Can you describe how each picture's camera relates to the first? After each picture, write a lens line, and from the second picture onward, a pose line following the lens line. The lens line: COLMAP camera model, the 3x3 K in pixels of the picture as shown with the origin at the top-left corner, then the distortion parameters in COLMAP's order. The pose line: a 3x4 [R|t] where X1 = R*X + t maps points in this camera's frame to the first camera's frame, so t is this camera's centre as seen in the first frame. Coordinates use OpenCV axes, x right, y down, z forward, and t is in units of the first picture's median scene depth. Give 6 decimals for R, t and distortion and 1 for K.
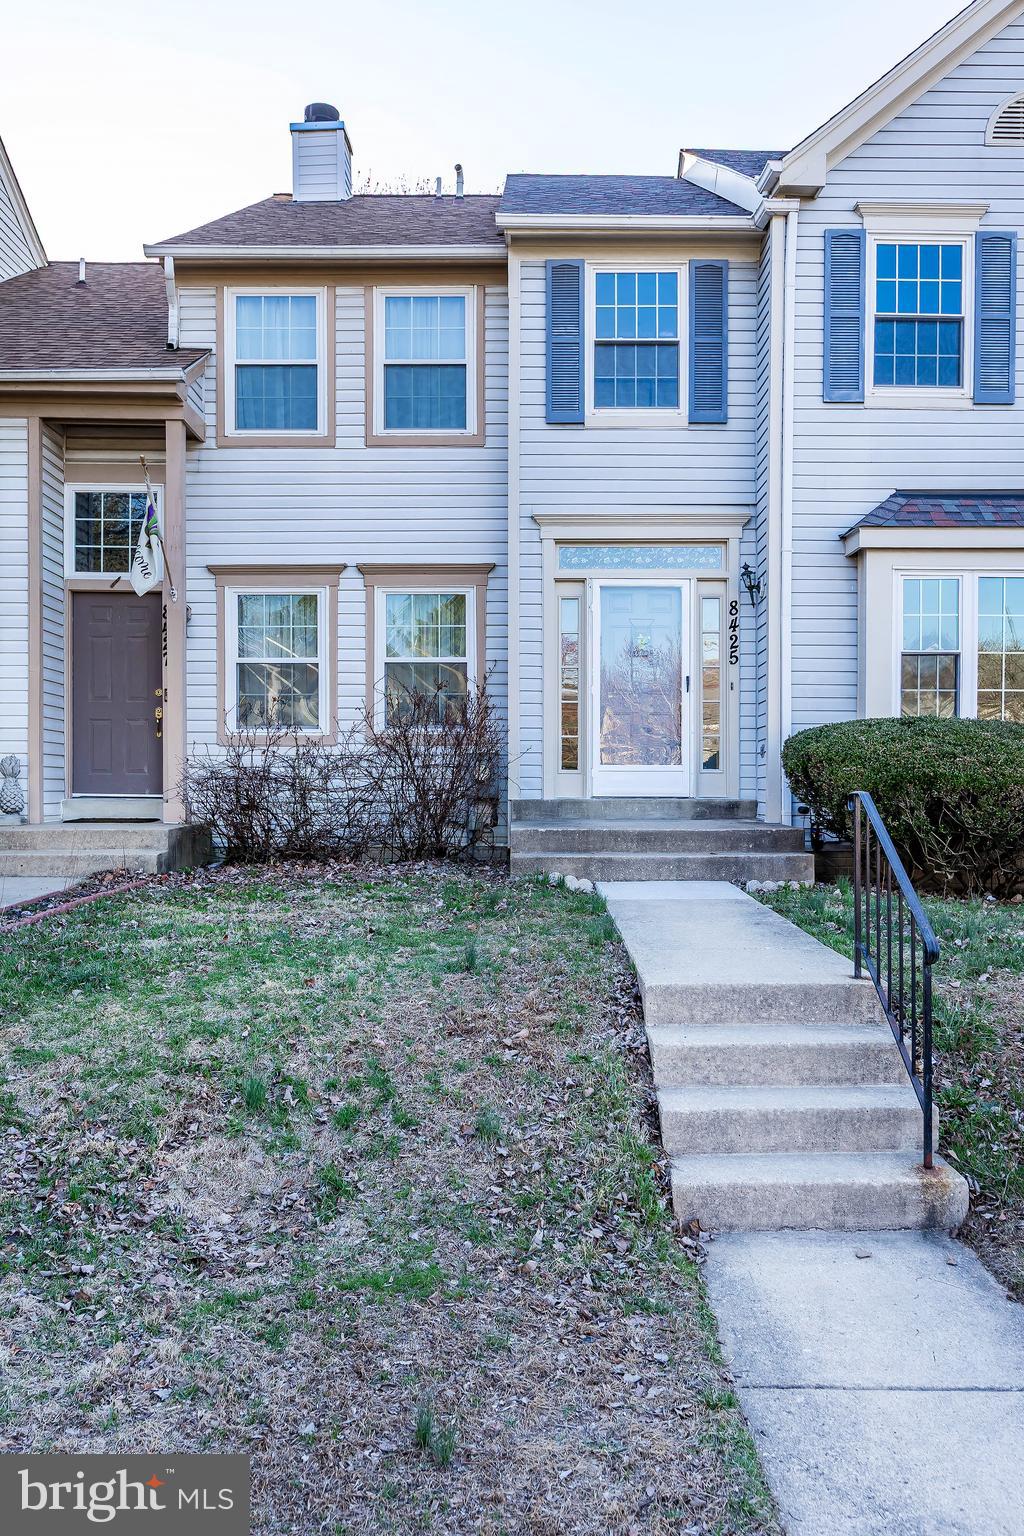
lens RADIAL K [[1085.2, 0, 515.1], [0, 1085.2, 813.4], [0, 0, 1]] dist [0.006590, -0.012889]
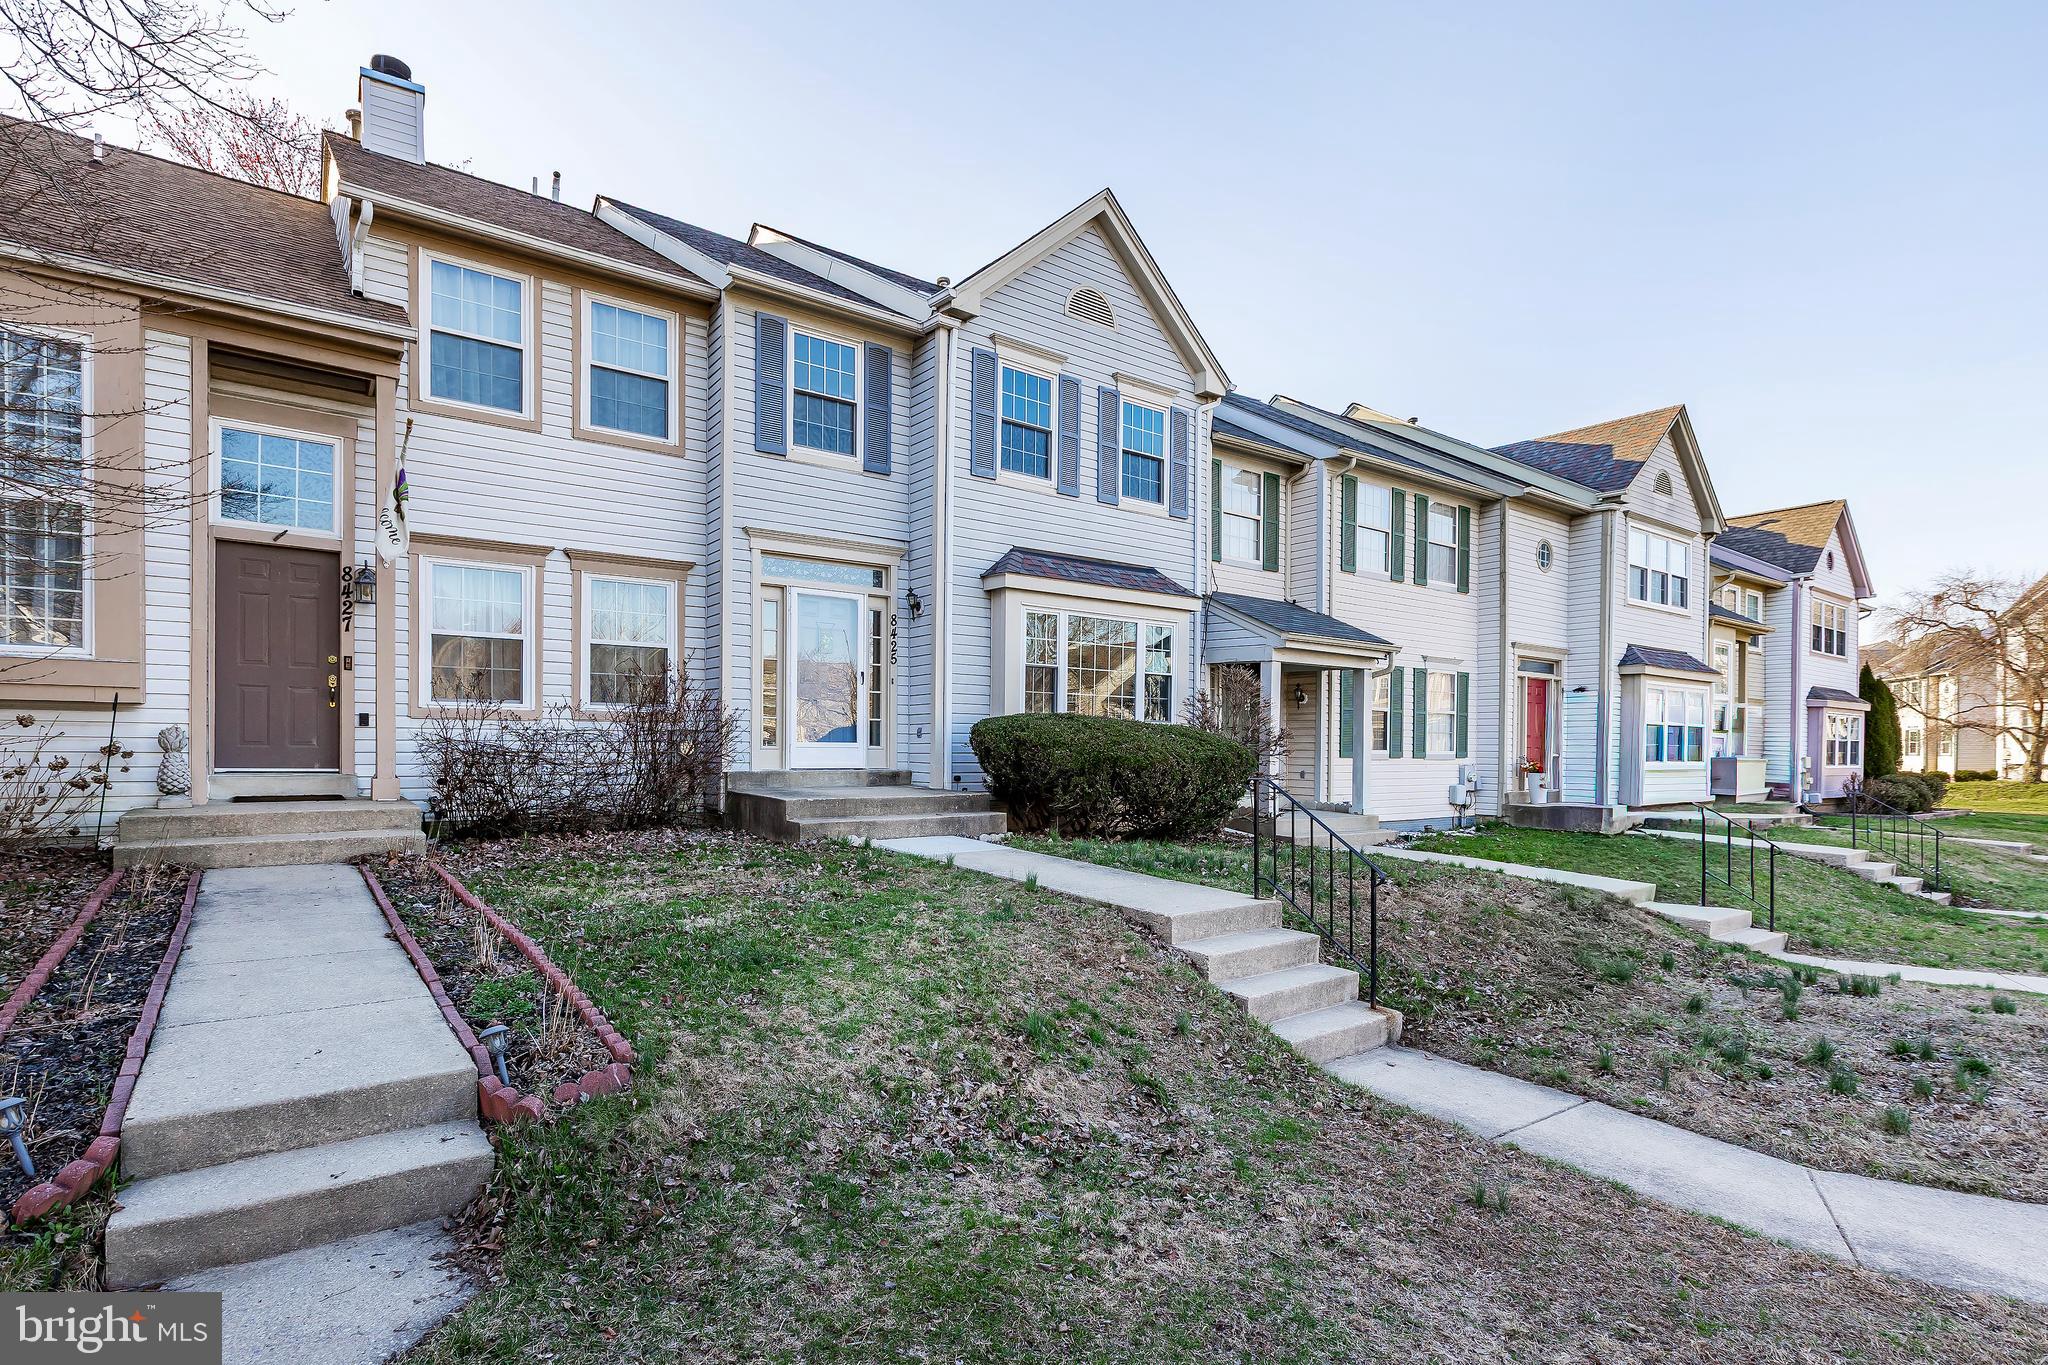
lens RADIAL K [[918.9, 0, 936.7], [0, 918.9, 762.5], [0, 0, 1]] dist [0.002378, -0.000165]
pose [[0.844158, -0.003714, 0.536081, -0.347715], [0.006734, 0.999971, -0.003677, -0.018170], [-0.536052, 0.006714, 0.844158, 0.063247]]
